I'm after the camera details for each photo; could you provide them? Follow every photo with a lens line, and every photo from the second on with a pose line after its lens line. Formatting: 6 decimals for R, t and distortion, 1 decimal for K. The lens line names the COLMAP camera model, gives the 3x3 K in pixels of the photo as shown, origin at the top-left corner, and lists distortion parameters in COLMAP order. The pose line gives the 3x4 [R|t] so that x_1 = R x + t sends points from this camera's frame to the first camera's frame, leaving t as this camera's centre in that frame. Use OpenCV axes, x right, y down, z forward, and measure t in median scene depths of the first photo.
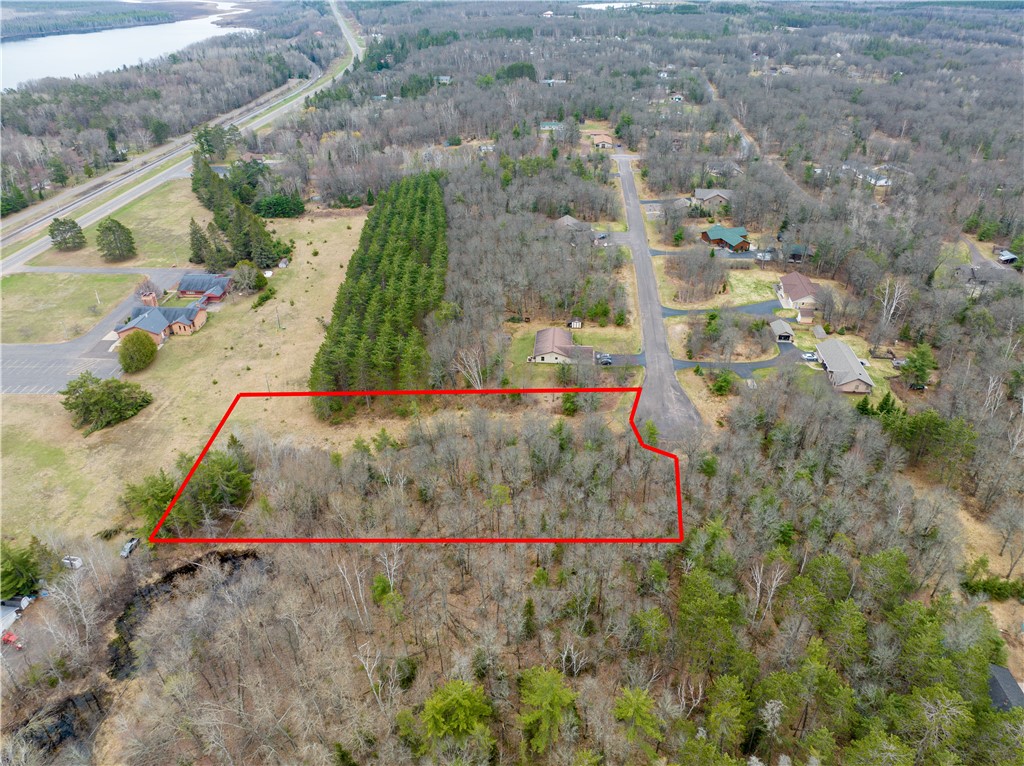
lens RADIAL K [[722.2, 0, 512.0], [0, 722.2, 383.0], [0, 0, 1]] dist [-0.042749, 0.008127]
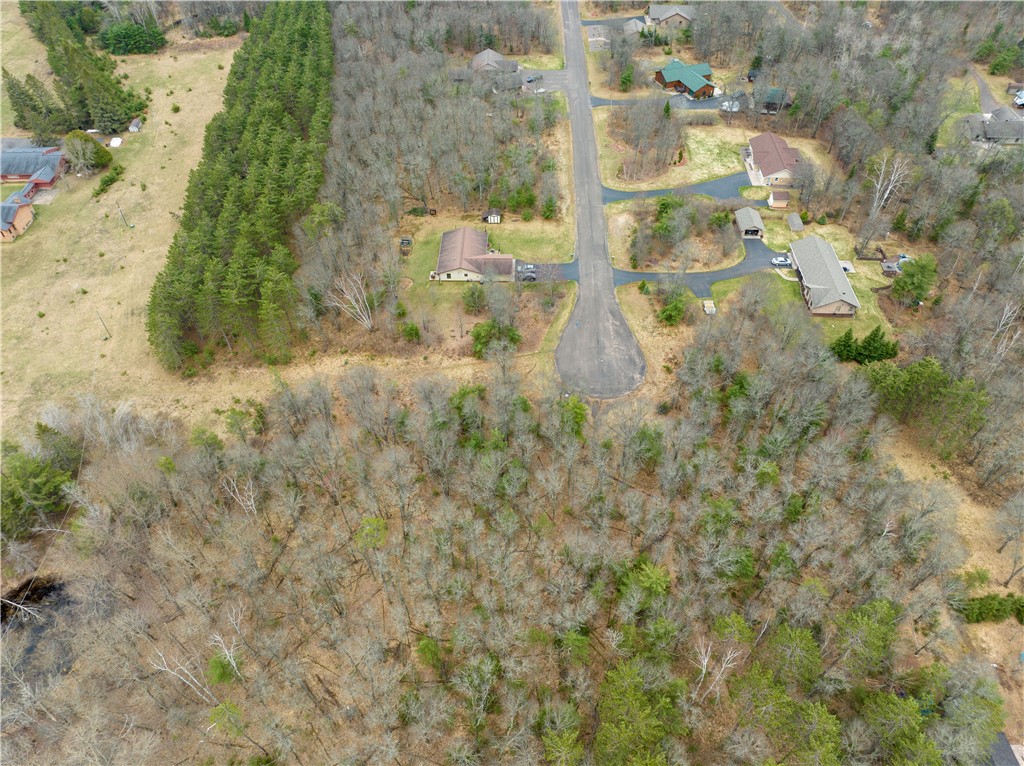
lens RADIAL K [[718.7, 0, 512.7], [0, 718.7, 388.0], [0, 0, 1]] dist [-0.046069, 0.014400]
pose [[0.997602, -0.048670, 0.049201, 0.062923], [0.033417, 0.961326, 0.273380, -0.118303], [-0.060604, -0.271080, 0.960647, 0.196195]]
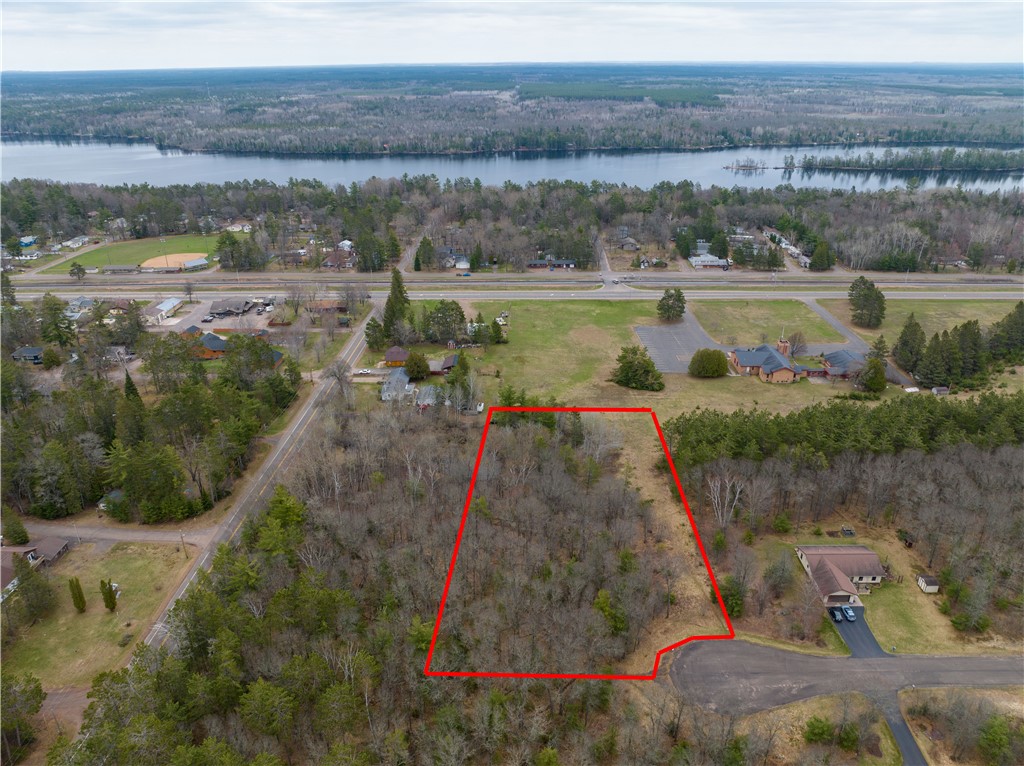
lens RADIAL K [[718.7, 0, 512.7], [0, 718.7, 388.0], [0, 0, 1]] dist [-0.046069, 0.014400]
pose [[0.072887, 0.421562, -0.903866, 0.593306], [-0.512946, 0.793070, 0.328523, -0.250983], [0.855321, 0.439689, 0.274043, 0.408832]]
